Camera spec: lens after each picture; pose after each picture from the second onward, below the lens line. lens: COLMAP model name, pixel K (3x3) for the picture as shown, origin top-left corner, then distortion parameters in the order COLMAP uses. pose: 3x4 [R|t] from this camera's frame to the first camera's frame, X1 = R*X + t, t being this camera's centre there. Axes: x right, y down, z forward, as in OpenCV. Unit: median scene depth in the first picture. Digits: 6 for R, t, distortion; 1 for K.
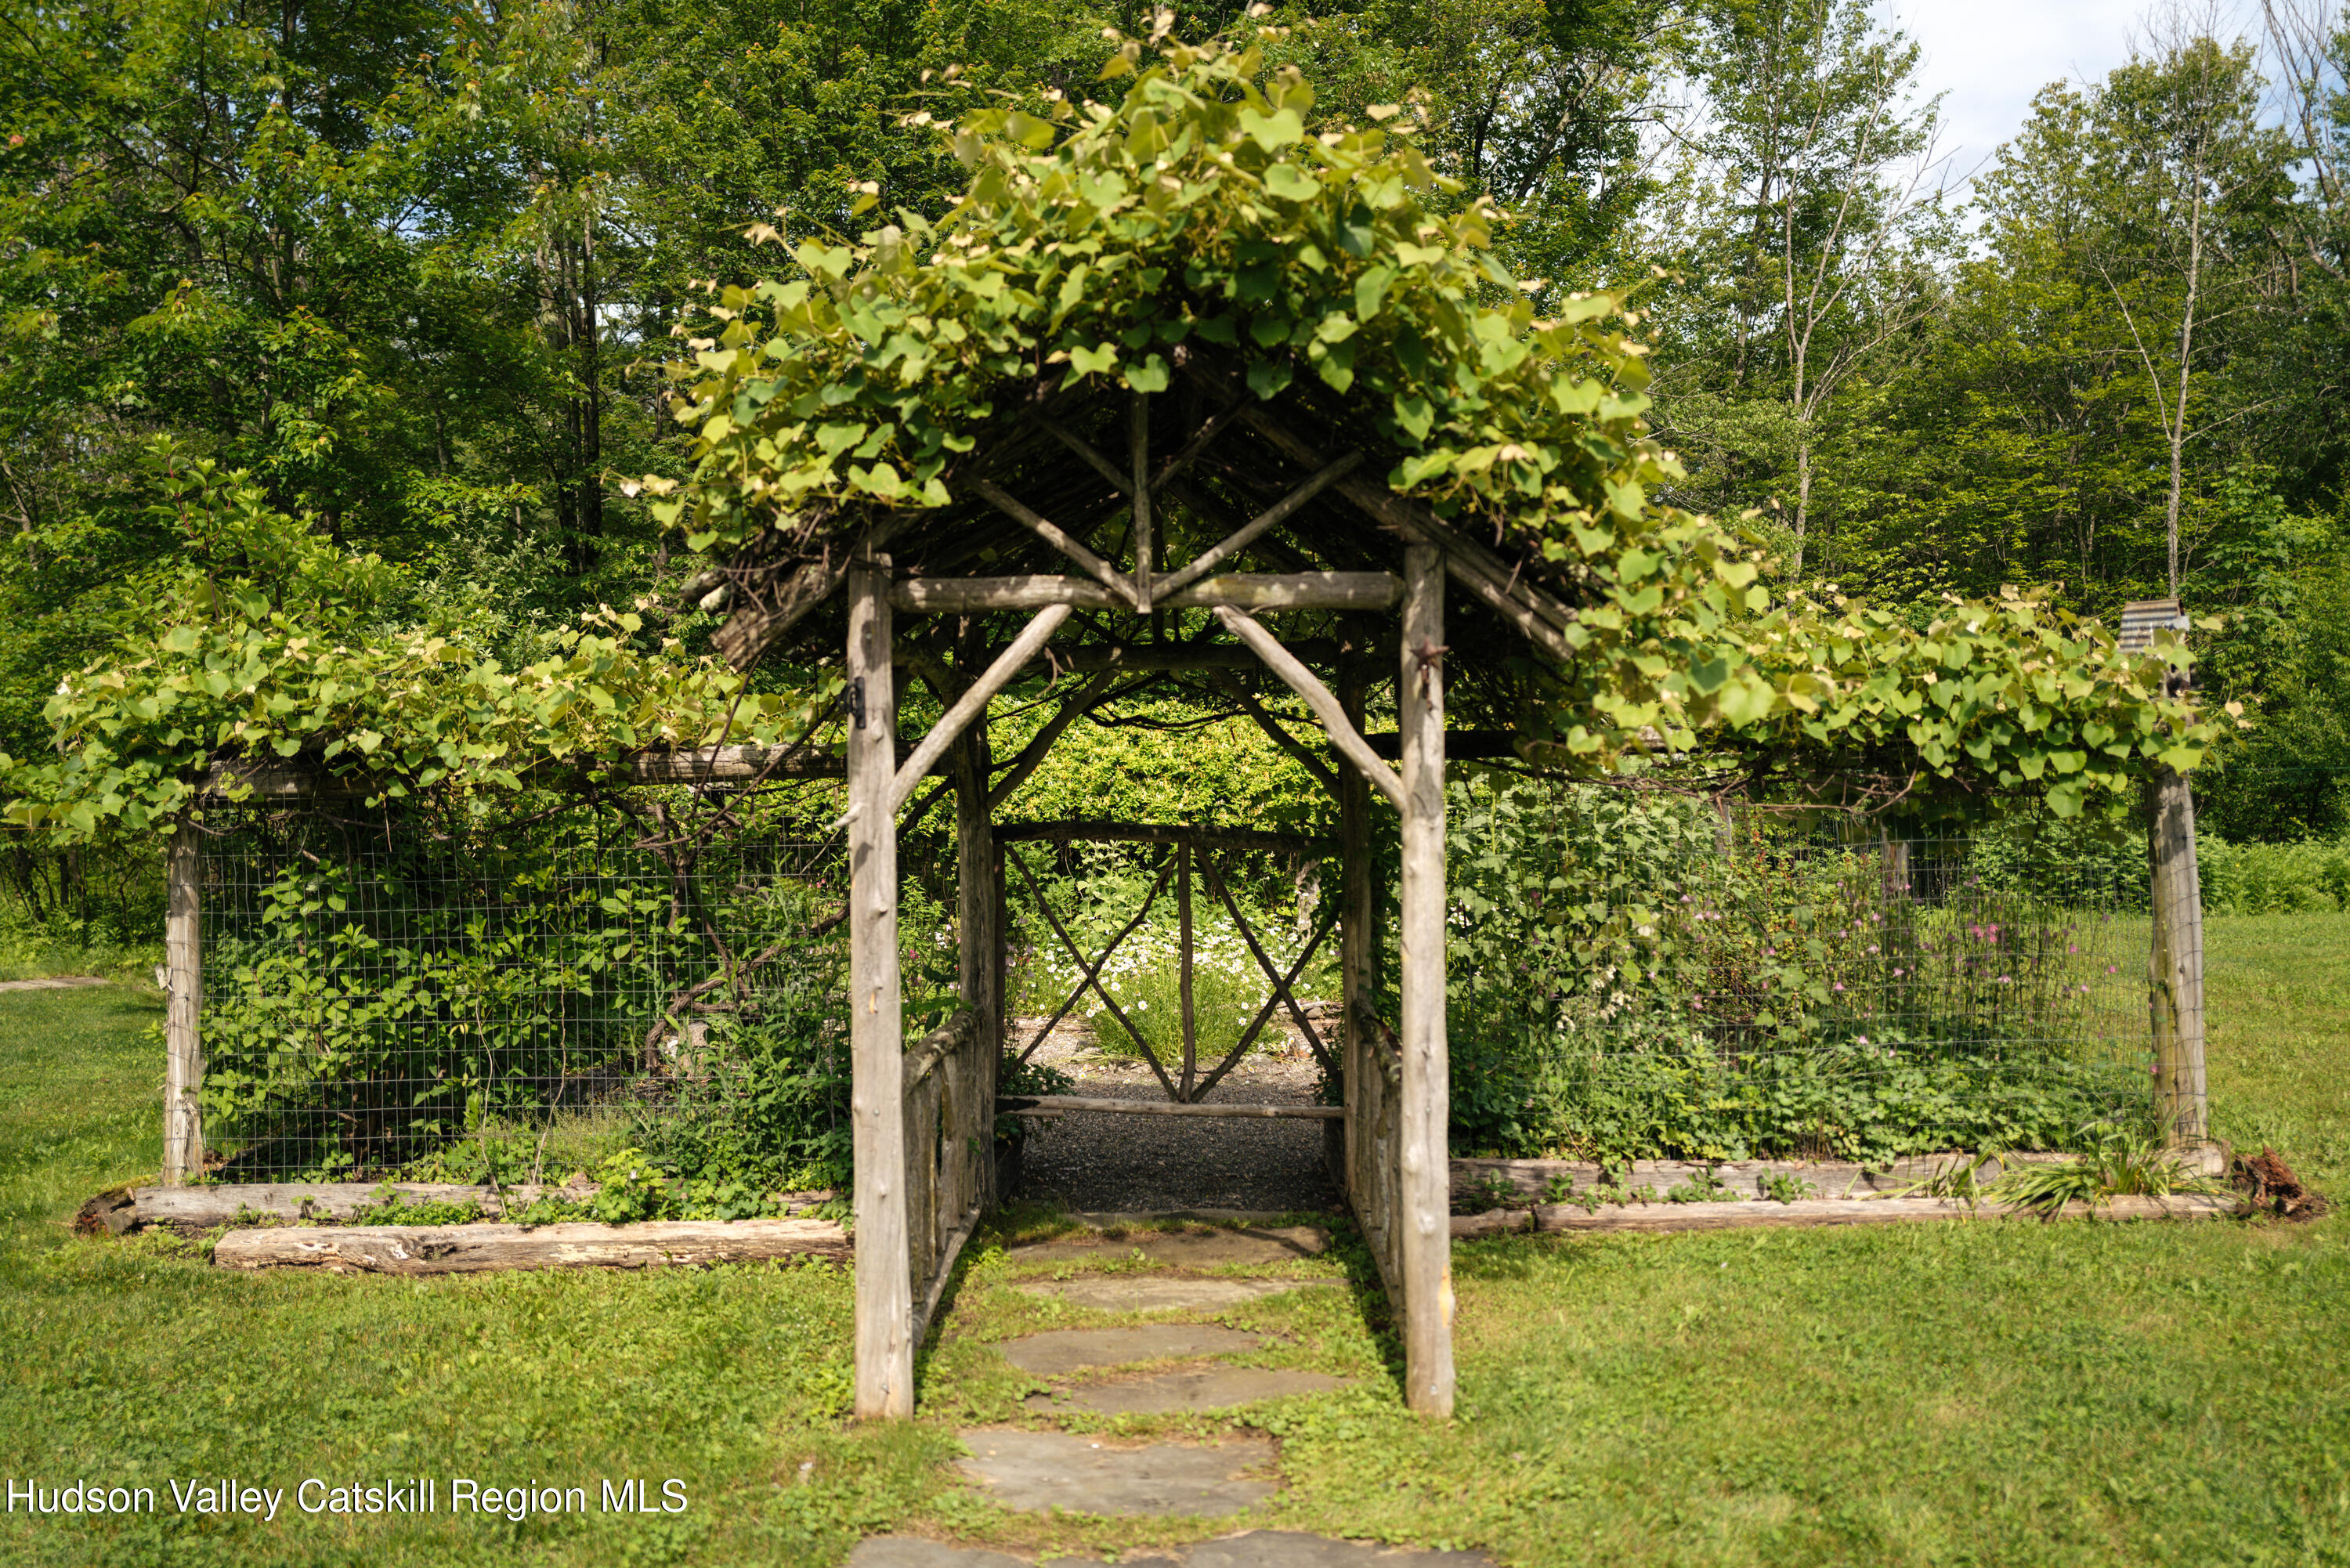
lens RADIAL K [[1894.8, 0, 1177.6], [0, 1894.8, 789.0], [0, 0, 1]] dist [-0.000180, -0.000070]
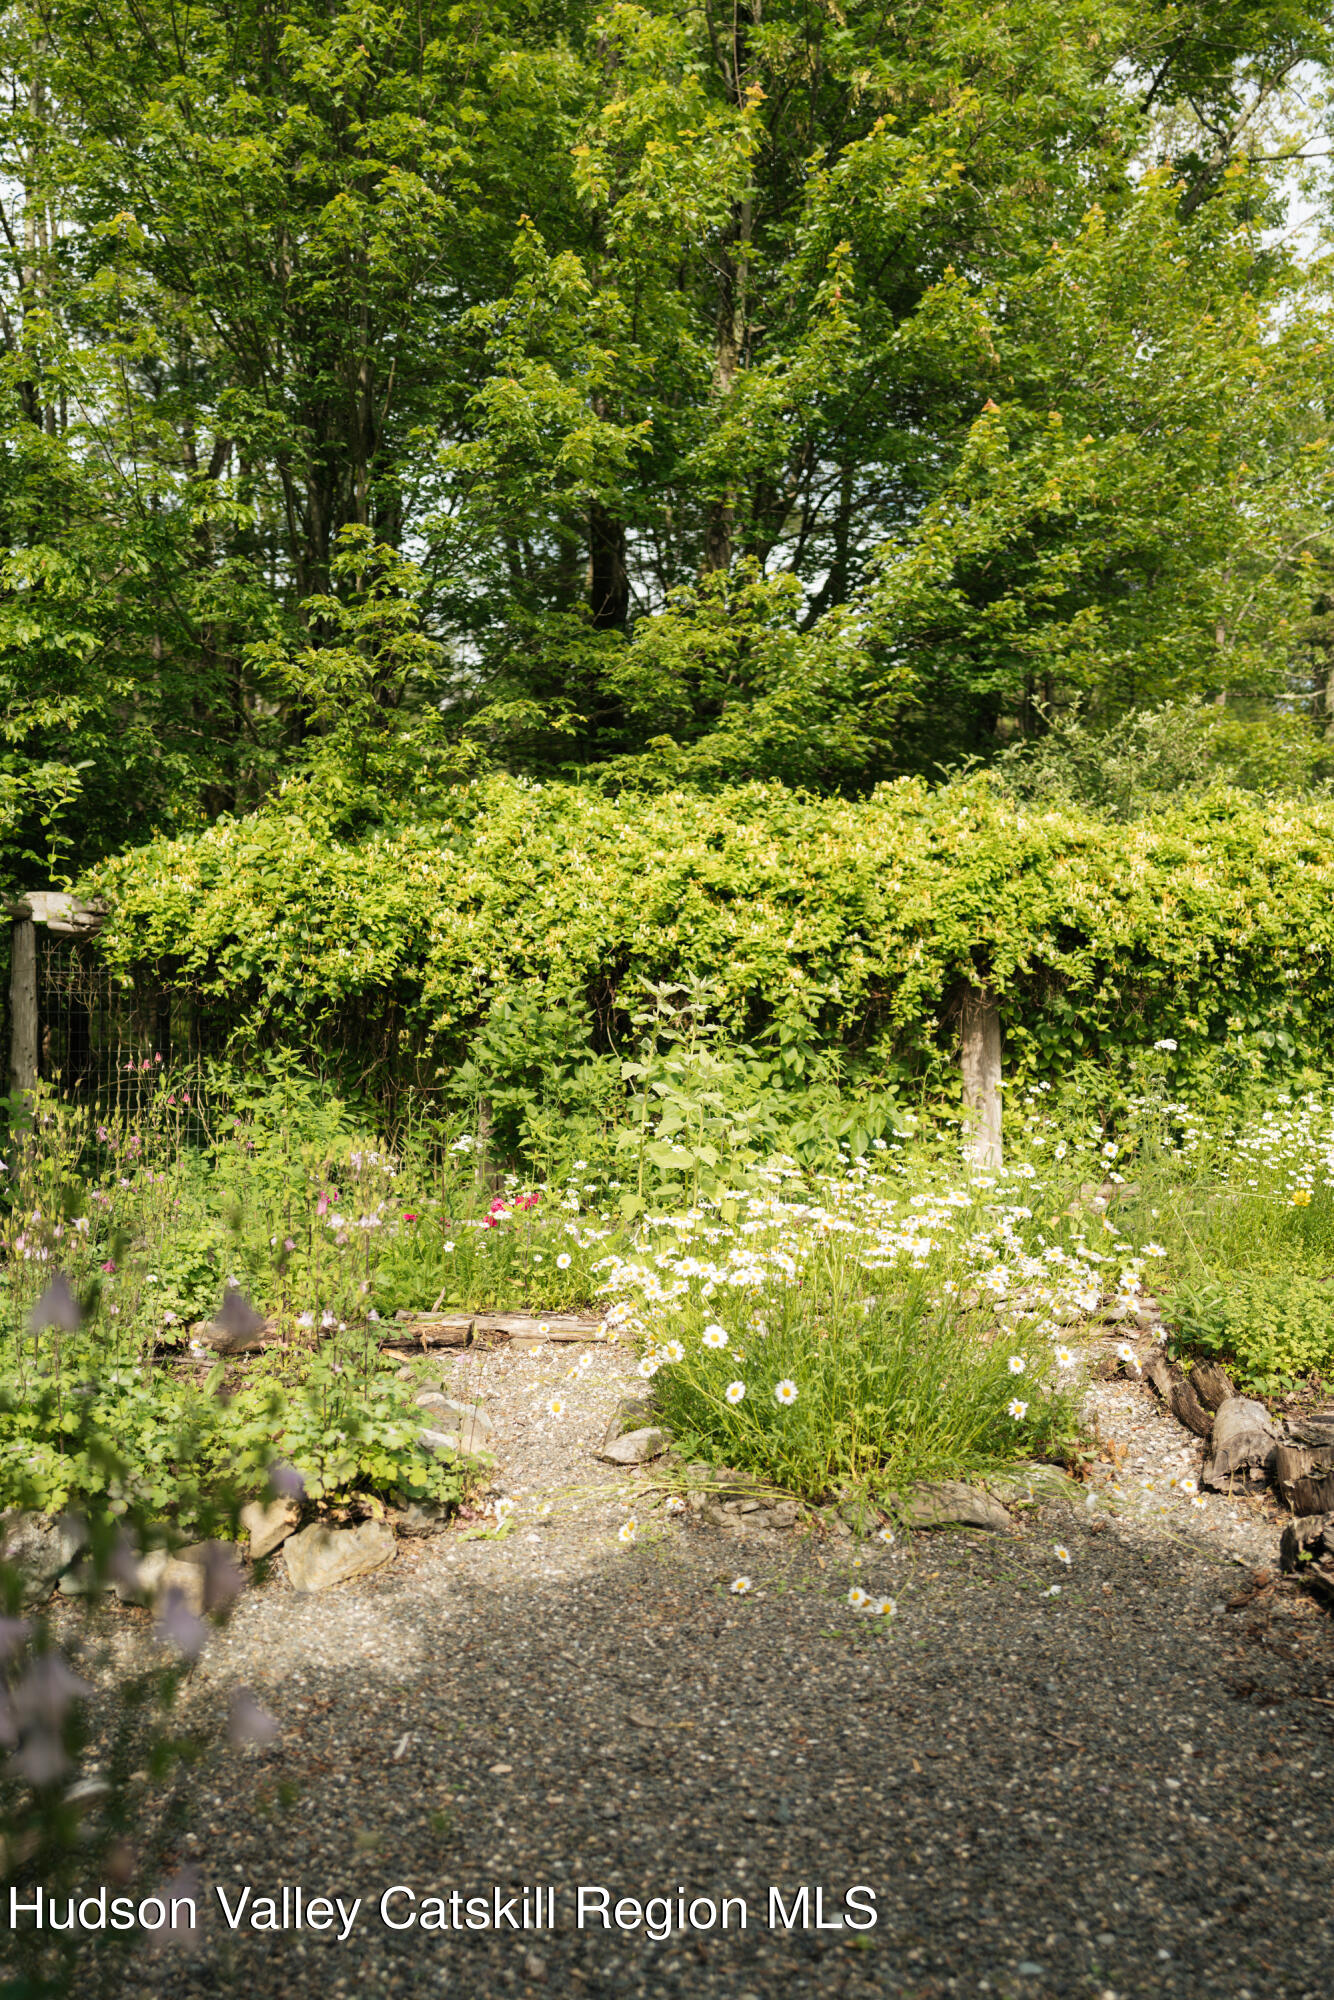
lens RADIAL K [[1612.7, 0, 665.9], [0, 1612.7, 999.4], [0, 0, 1]] dist [-0.000180, -0.000070]
pose [[0.999425, 0.007878, -0.032982, -0.021841], [-0.007553, 0.999922, 0.009946, 0.022658], [0.033058, -0.009691, 0.999406, 0.464604]]
